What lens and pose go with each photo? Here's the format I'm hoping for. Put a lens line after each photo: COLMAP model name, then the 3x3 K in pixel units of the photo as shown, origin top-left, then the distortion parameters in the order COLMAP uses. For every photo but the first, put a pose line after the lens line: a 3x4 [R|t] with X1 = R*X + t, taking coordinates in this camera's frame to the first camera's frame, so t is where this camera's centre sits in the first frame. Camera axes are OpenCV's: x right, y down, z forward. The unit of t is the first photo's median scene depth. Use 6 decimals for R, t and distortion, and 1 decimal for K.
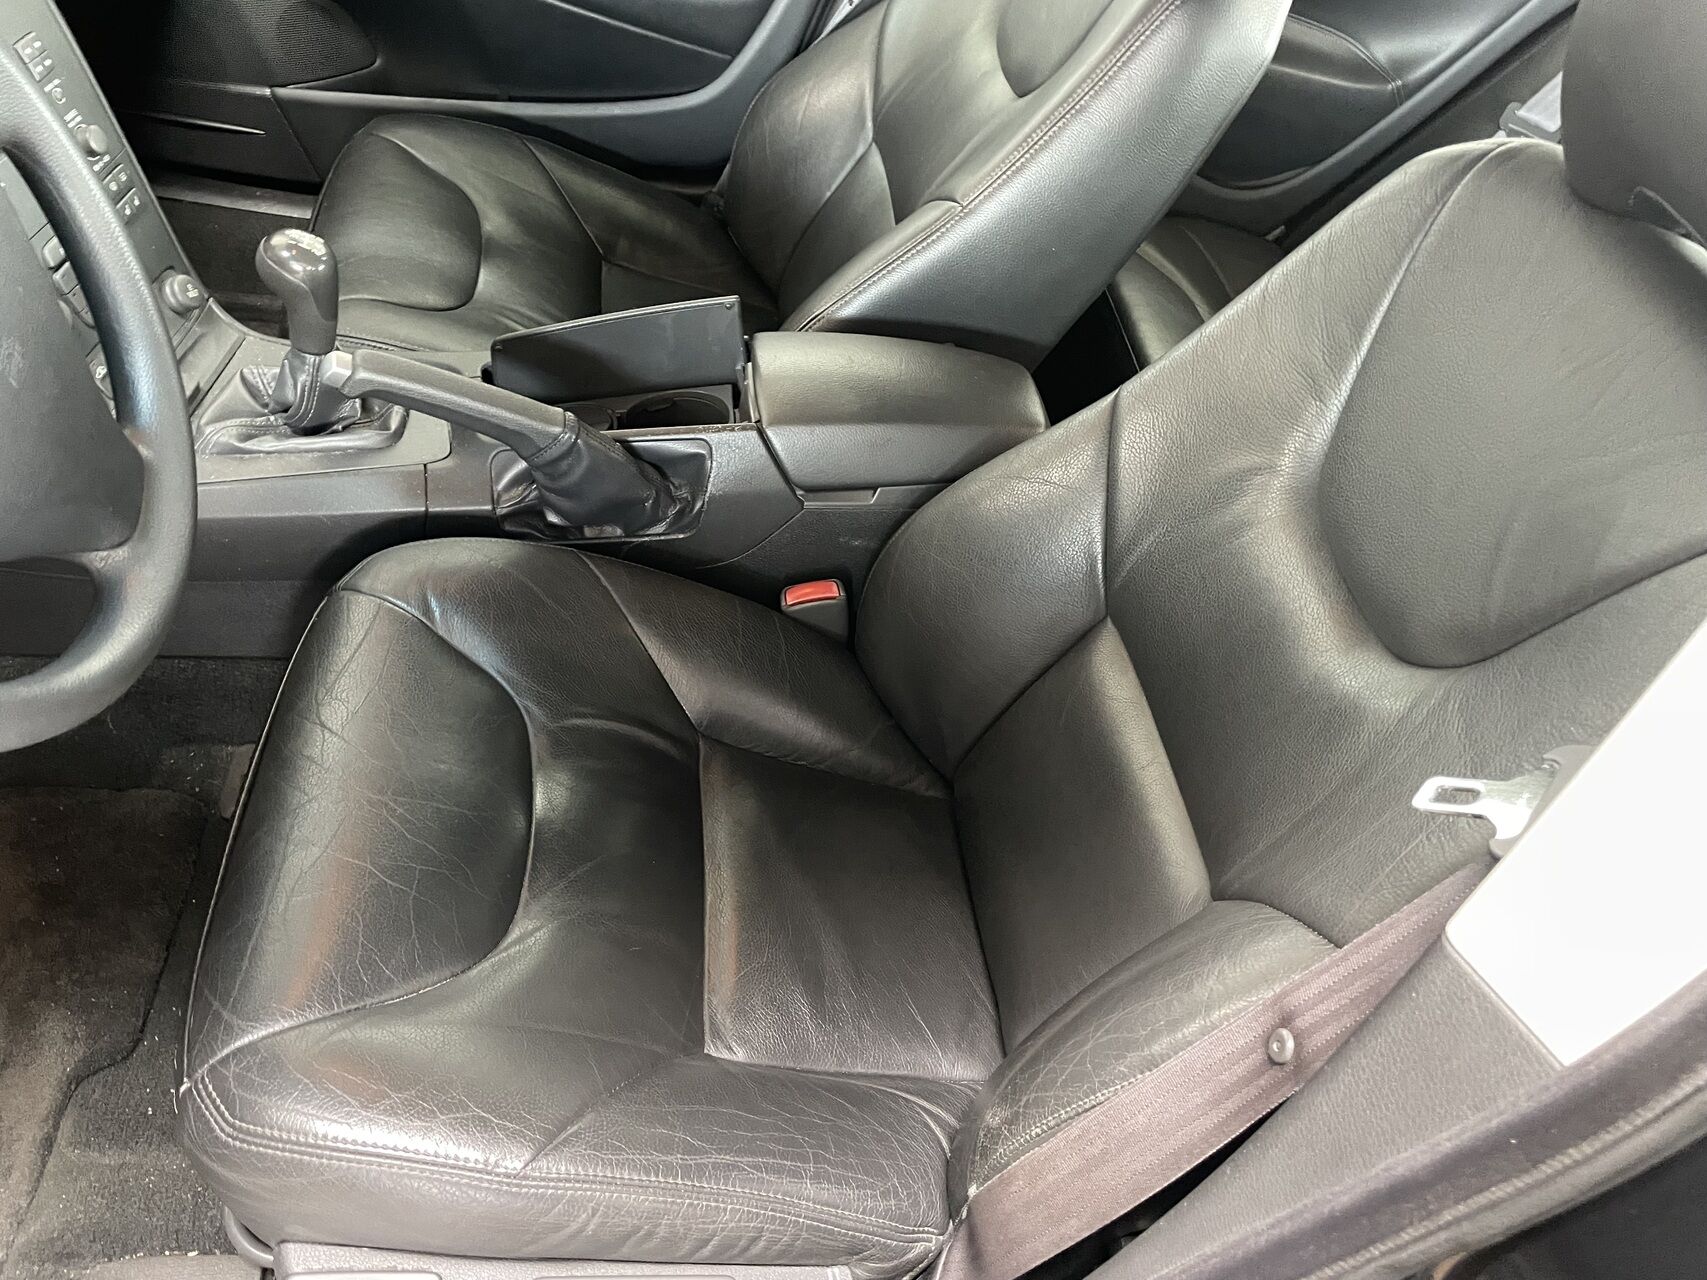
lens RADIAL K [[1291.6, 0, 880.0], [0, 1291.6, 641.0], [0, 0, 1]] dist [0.093243, -0.136047]
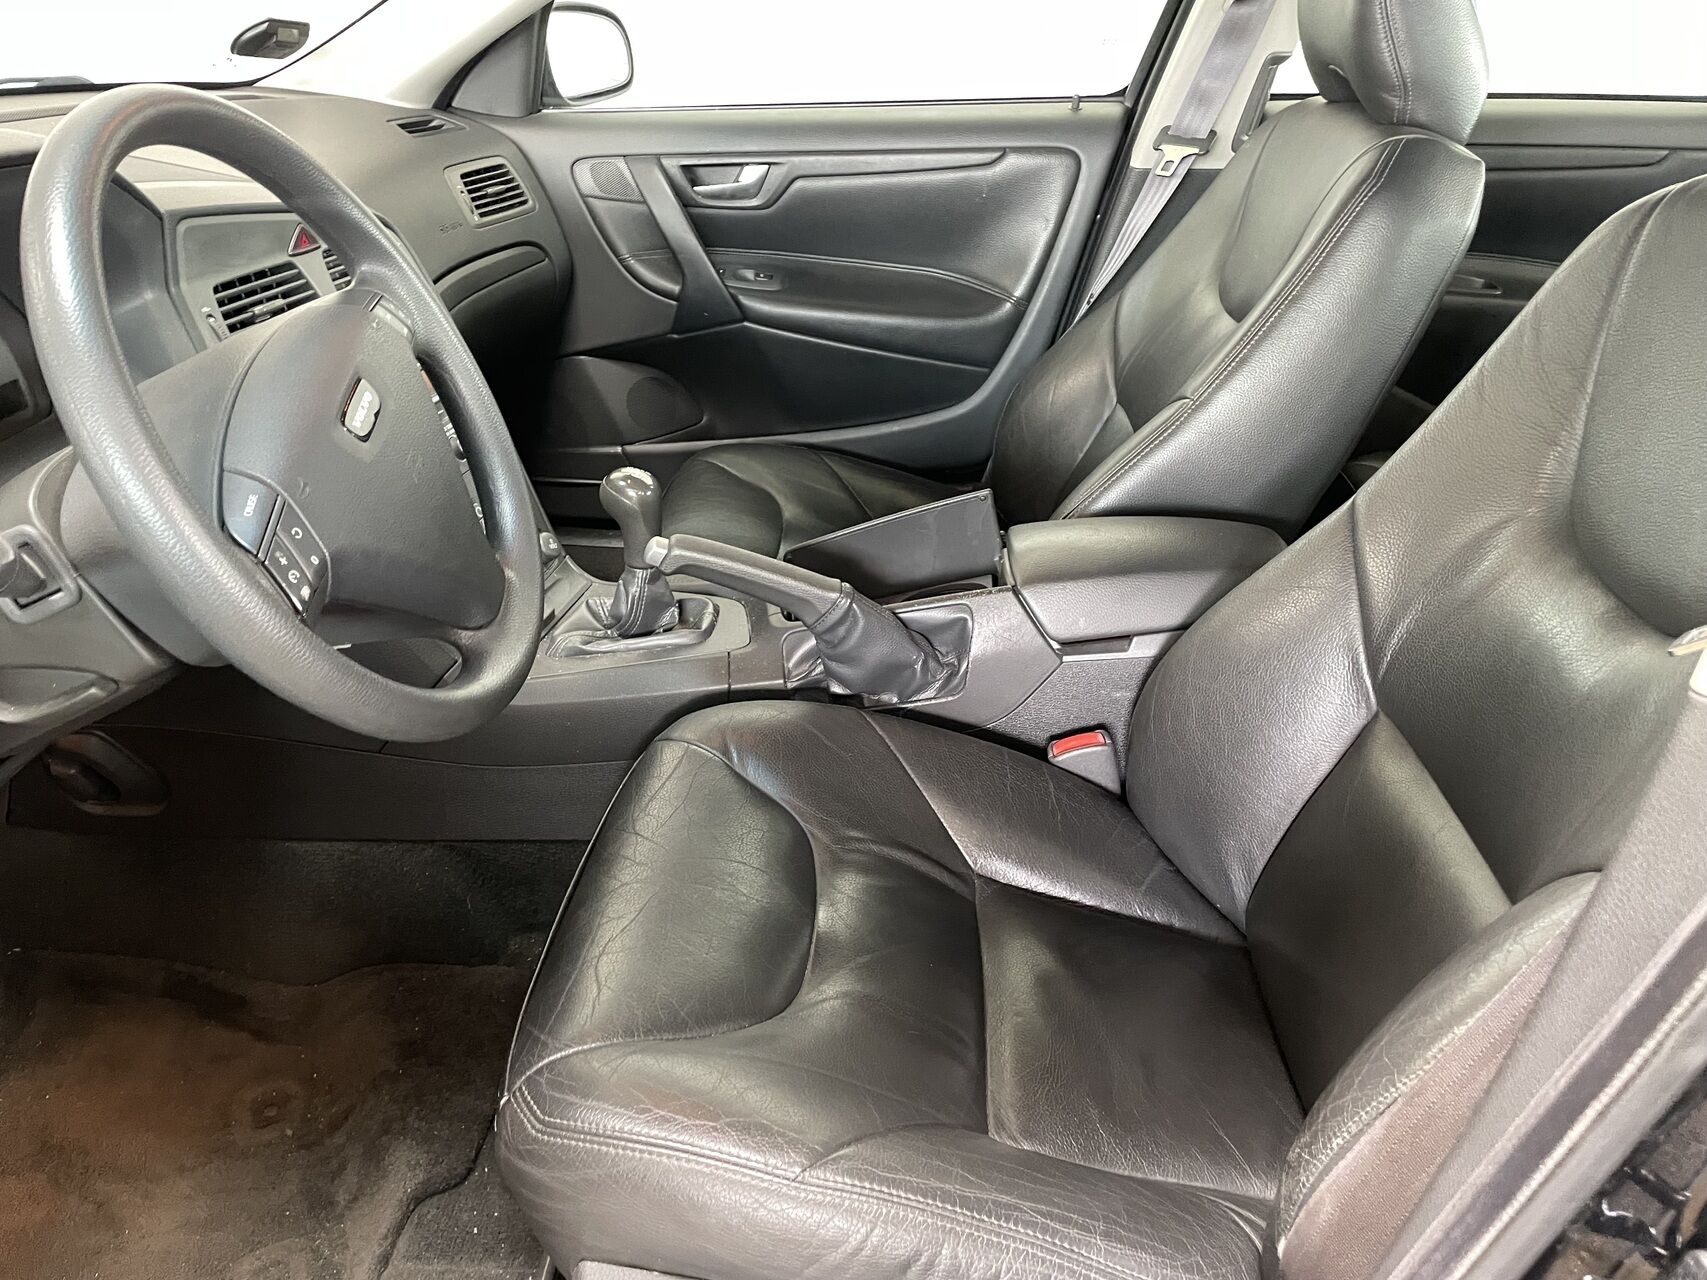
lens RADIAL K [[1291.9, 0, 853.5], [0, 1291.9, 640.0], [0, 0, 1]] dist [0.112350, -0.218715]
pose [[0.965066, -0.104505, -0.240262, 0.035288], [0.025464, 0.950080, -0.310966, 0.225229], [0.260765, 0.293985, 0.919551, -0.025323]]
